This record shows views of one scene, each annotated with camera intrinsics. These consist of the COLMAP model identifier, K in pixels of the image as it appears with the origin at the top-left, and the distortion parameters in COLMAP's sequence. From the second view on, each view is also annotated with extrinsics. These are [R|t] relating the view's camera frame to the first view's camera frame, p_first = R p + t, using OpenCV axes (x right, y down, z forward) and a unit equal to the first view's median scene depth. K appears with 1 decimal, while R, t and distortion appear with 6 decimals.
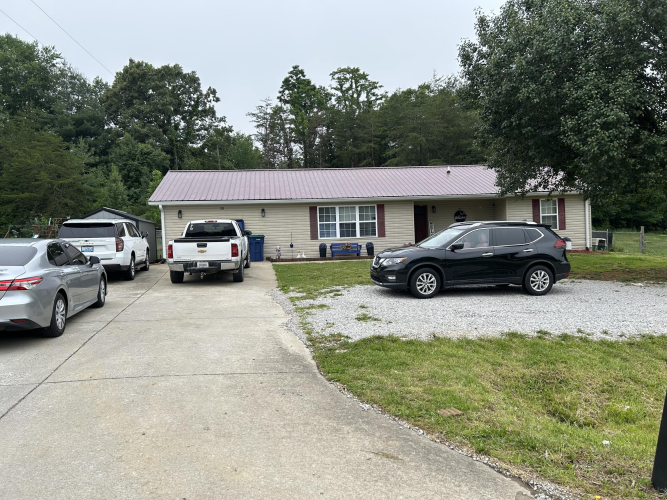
lens RADIAL K [[500.6, 0, 333.5], [0, 500.6, 250.0], [0, 0, 1]] dist [0.059375, -0.054996]
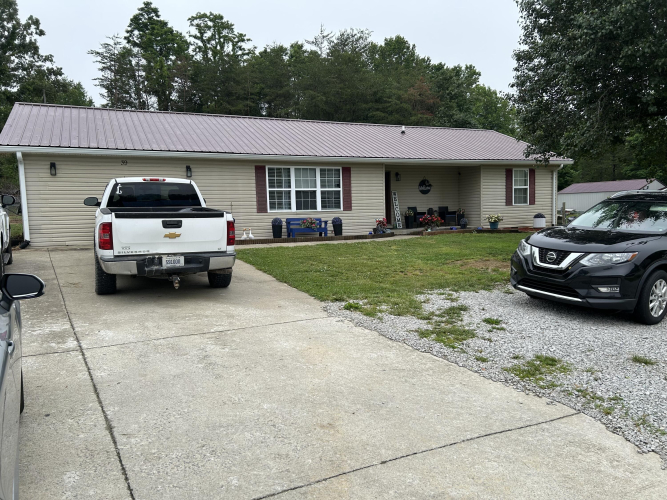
lens RADIAL K [[503.8, 0, 336.2], [0, 503.8, 247.7], [0, 0, 1]] dist [0.050900, -0.062070]
pose [[0.949398, -0.009221, 0.313939, -0.146809], [-0.006887, 0.998717, 0.050162, -0.006841], [-0.313999, -0.049786, 0.948117, 0.248911]]
